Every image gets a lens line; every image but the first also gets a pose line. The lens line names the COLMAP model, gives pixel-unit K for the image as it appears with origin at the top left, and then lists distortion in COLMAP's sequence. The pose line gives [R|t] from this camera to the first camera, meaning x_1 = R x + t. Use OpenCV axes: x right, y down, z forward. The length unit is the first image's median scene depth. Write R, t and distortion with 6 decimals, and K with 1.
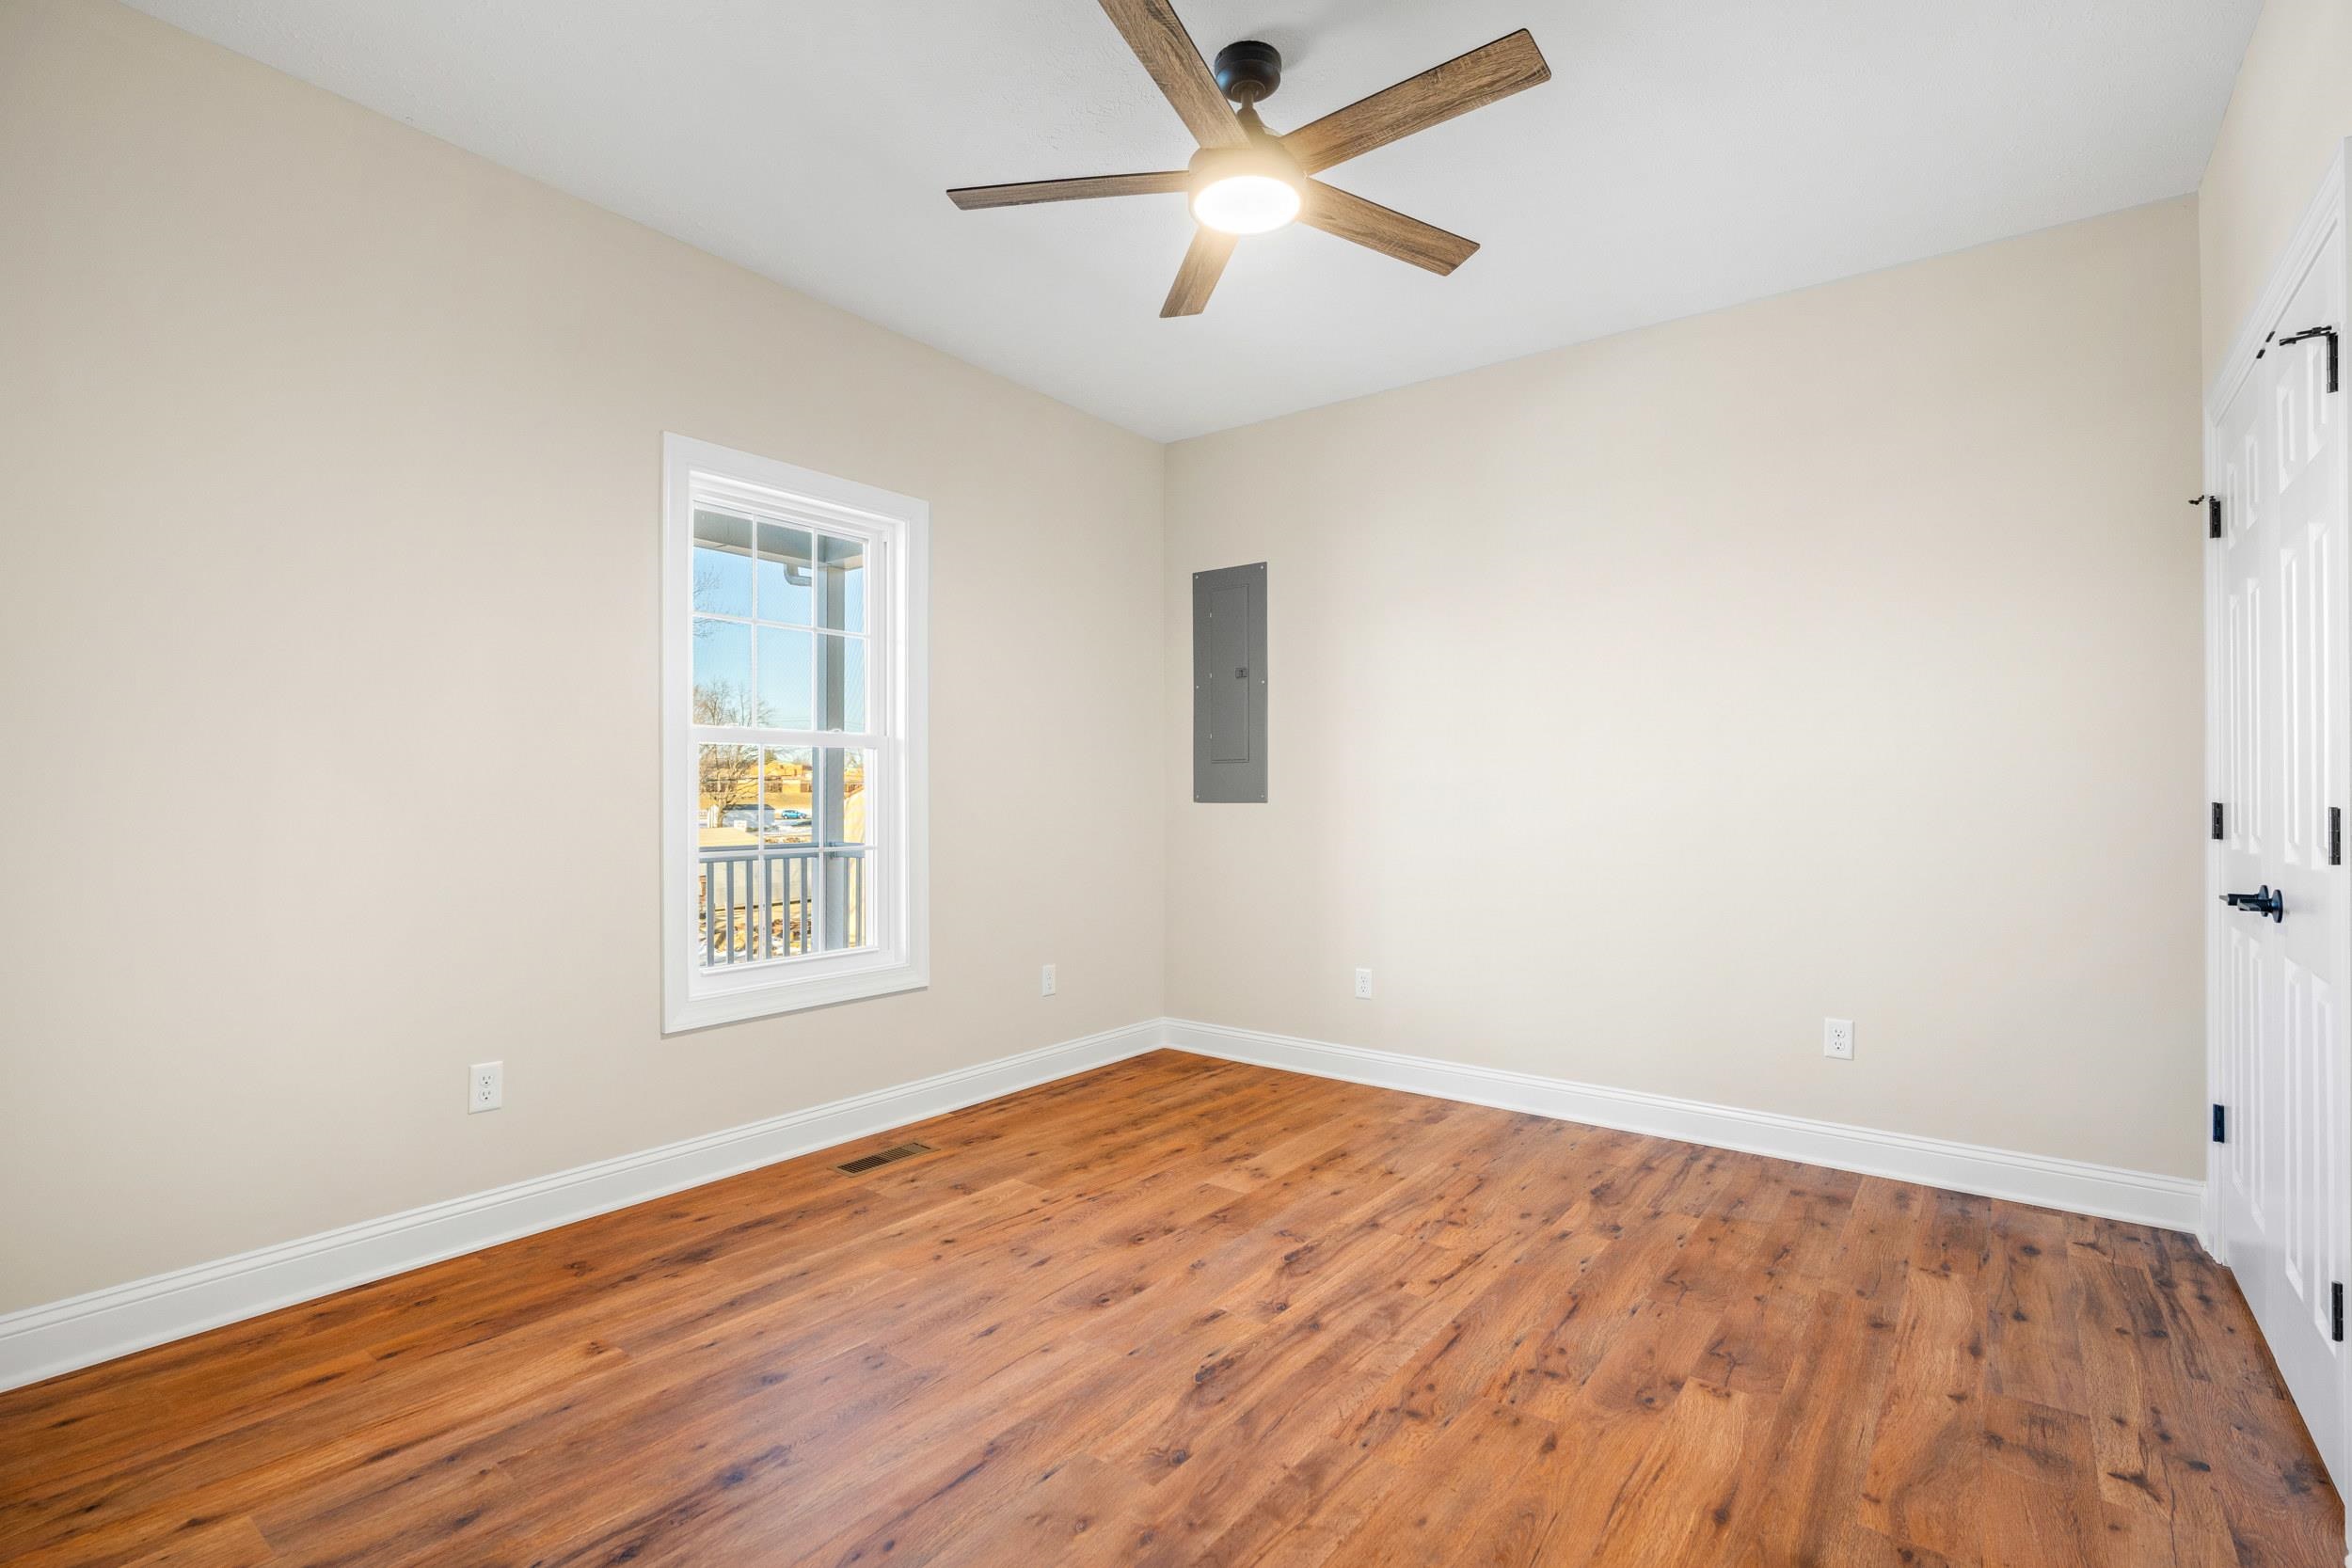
lens RADIAL K [[1062.0, 0, 1176.0], [0, 1062.0, 792.6], [0, 0, 1]] dist [-0.000202, 0.001995]
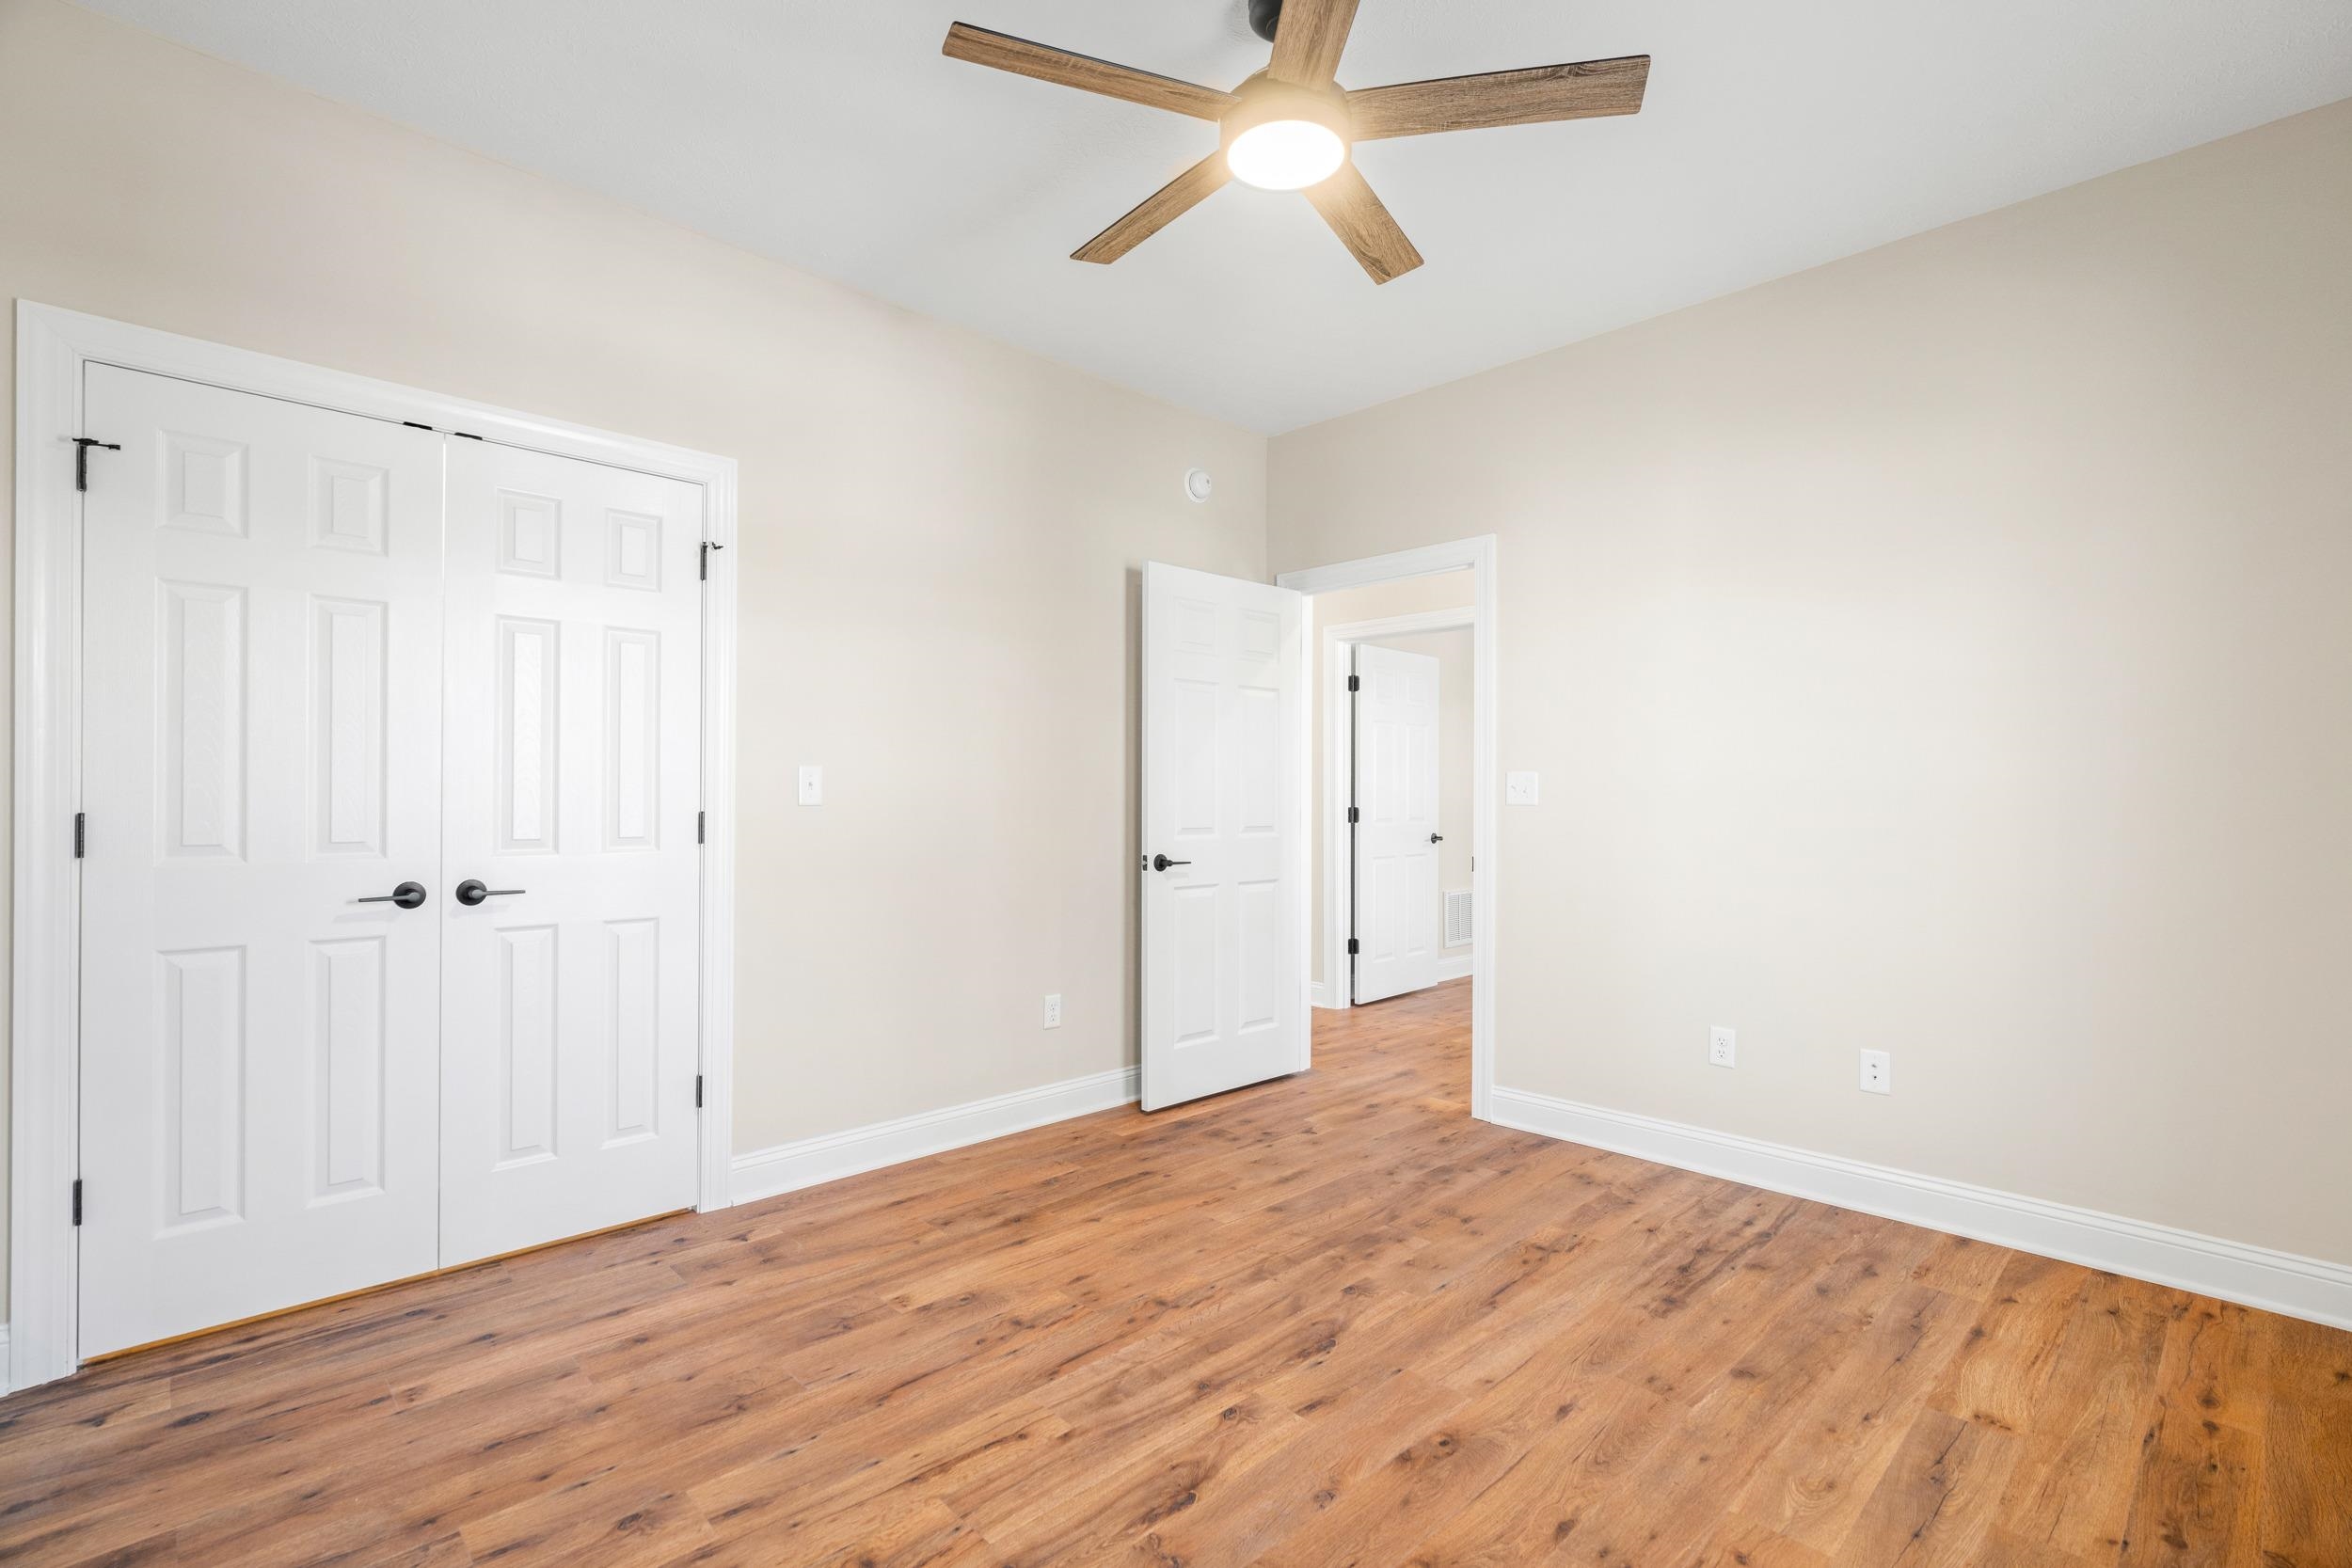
lens RADIAL K [[1062.0, 0, 1178.9], [0, 1062.0, 792.3], [0, 0, 1]] dist [-0.000202, 0.001995]
pose [[-0.988424, -0.007671, 0.151524, 0.015906], [-0.008681, 0.999944, -0.006006, -0.011282], [-0.151470, -0.007252, -0.988435, 2.062928]]
